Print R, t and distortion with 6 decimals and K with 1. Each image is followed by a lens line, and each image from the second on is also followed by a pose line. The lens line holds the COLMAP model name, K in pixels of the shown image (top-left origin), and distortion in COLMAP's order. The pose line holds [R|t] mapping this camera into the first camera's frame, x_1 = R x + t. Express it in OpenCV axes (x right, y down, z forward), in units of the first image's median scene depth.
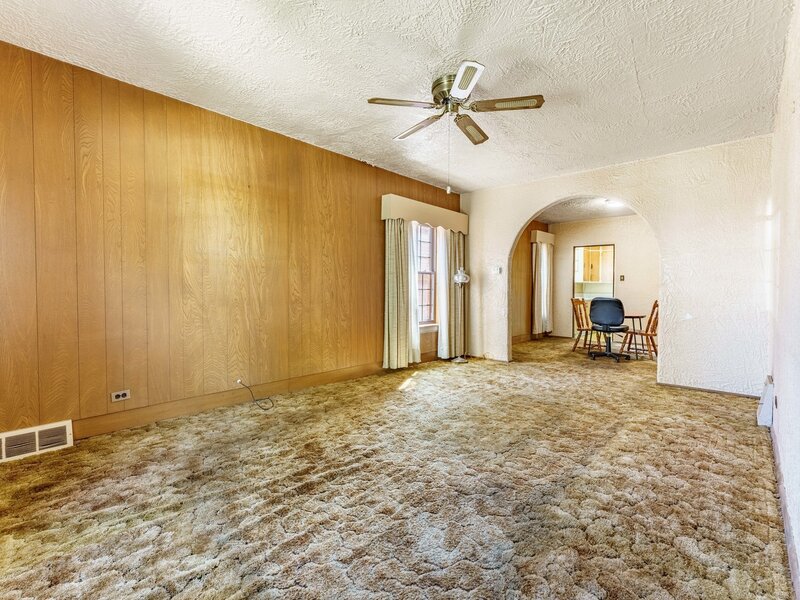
lens RADIAL K [[368.1, 0, 400.5], [0, 368.1, 302.4], [0, 0, 1]] dist [0.005817, -0.002825]
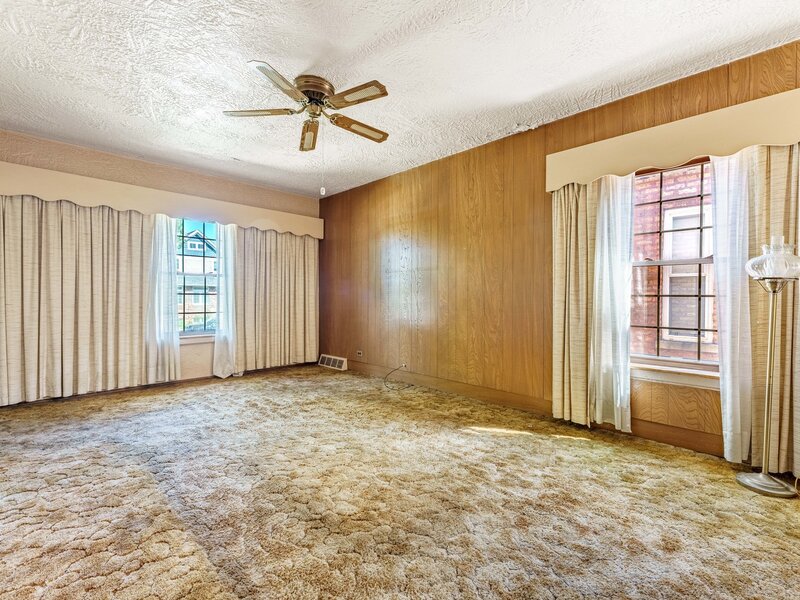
lens RADIAL K [[368.1, 0, 397.8], [0, 368.1, 298.6], [0, 0, 1]] dist [0.005817, -0.002825]
pose [[-0.029085, 0.008472, -0.999541, 0.742369], [-0.031203, 0.999469, 0.009379, -0.032264], [0.999090, 0.031462, -0.028805, 0.839812]]
